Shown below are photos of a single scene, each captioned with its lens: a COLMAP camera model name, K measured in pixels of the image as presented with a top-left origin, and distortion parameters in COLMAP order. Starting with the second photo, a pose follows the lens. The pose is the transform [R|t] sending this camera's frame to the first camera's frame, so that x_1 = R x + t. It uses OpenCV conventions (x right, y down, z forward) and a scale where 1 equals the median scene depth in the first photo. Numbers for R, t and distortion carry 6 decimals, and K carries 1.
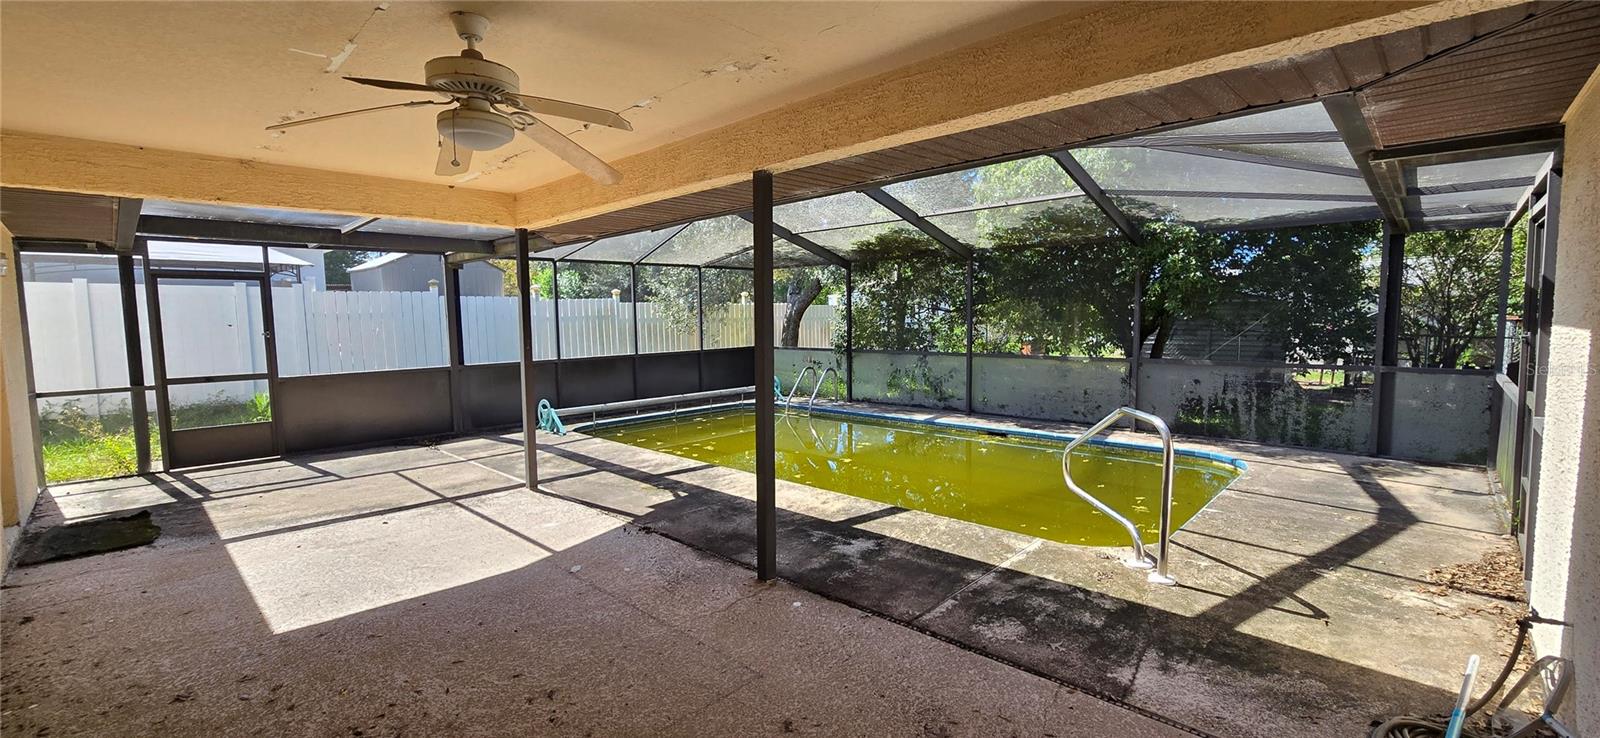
lens RADIAL K [[657.7, 0, 800.0], [0, 657.7, 369.0], [0, 0, 1]] dist [-0.001900, 0.000464]
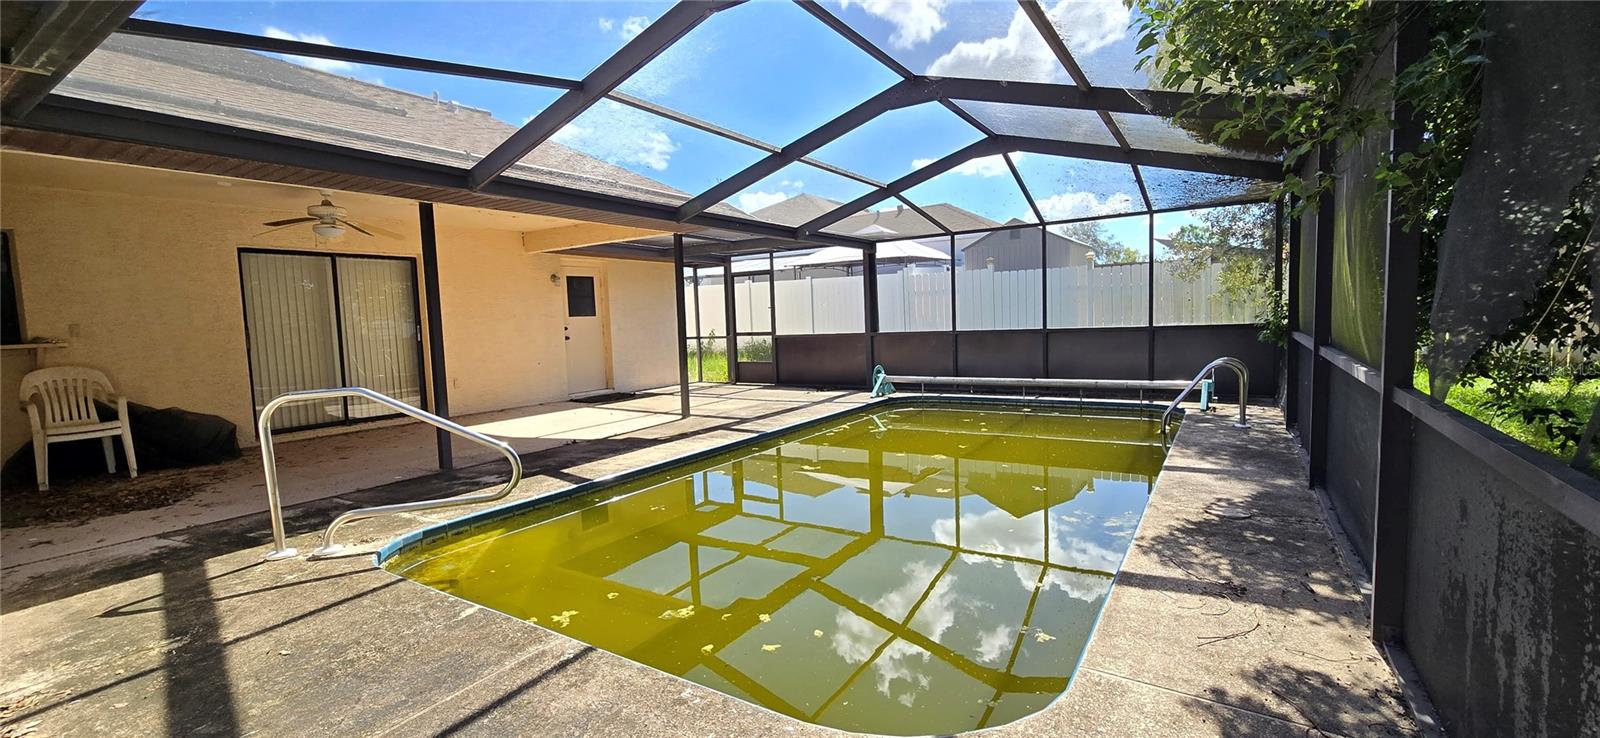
lens RADIAL K [[657.7, 0, 800.0], [0, 657.7, 369.0], [0, 0, 1]] dist [-0.001900, 0.000464]
pose [[0.191103, 0.086376, -0.977762, 1.462035], [-0.043290, 0.995893, 0.079517, -0.063616], [0.980615, 0.027132, 0.194057, 1.393562]]
